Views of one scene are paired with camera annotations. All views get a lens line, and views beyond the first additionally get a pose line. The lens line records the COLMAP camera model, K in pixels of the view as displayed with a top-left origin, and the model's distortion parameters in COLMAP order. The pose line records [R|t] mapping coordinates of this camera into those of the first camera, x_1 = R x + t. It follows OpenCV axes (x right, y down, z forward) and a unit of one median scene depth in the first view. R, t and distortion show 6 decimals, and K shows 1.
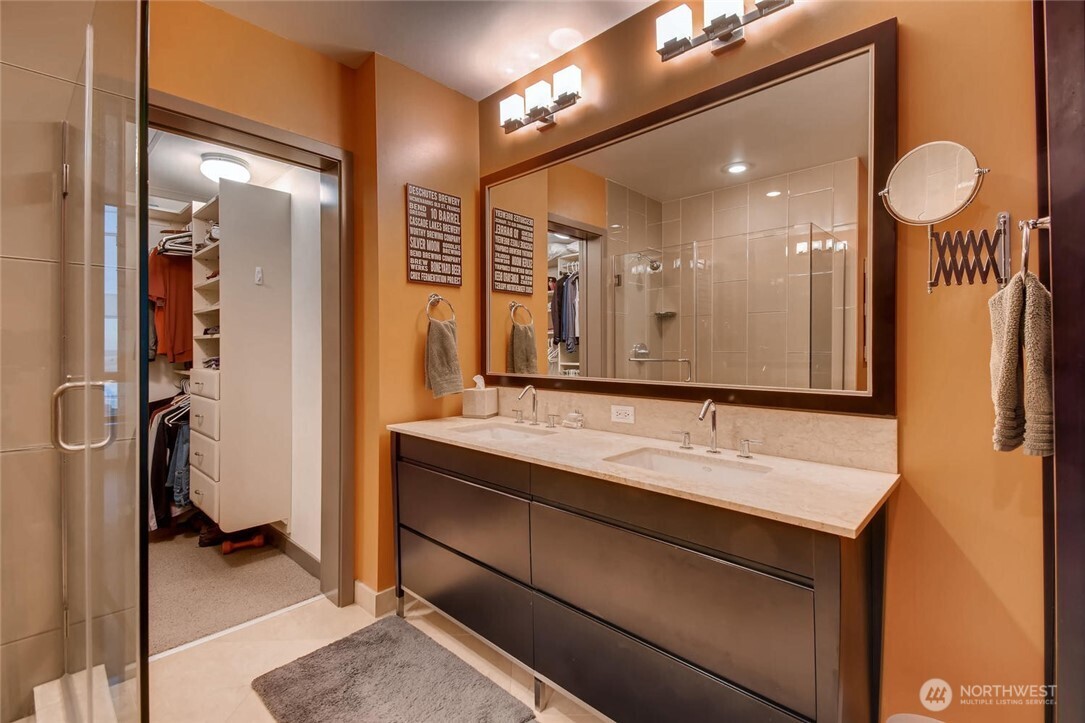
lens RADIAL K [[473.1, 0, 543.6], [0, 473.1, 354.2], [0, 0, 1]] dist [-0.000197, -0.000008]
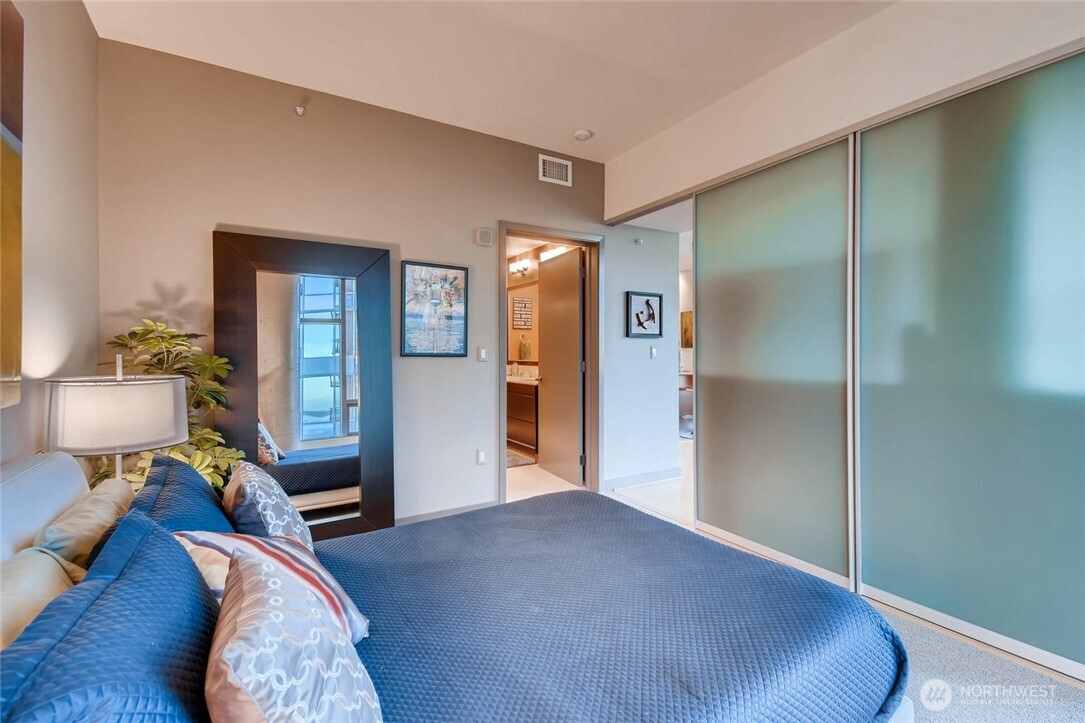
lens RADIAL K [[473.1, 0, 542.8], [0, 473.1, 358.5], [0, 0, 1]] dist [-0.000197, -0.000008]
pose [[0.963555, 0.001133, -0.267509, 0.746179], [-0.001703, 0.999997, -0.001896, 0.035705], [0.267506, 0.002283, 0.963553, -1.468047]]
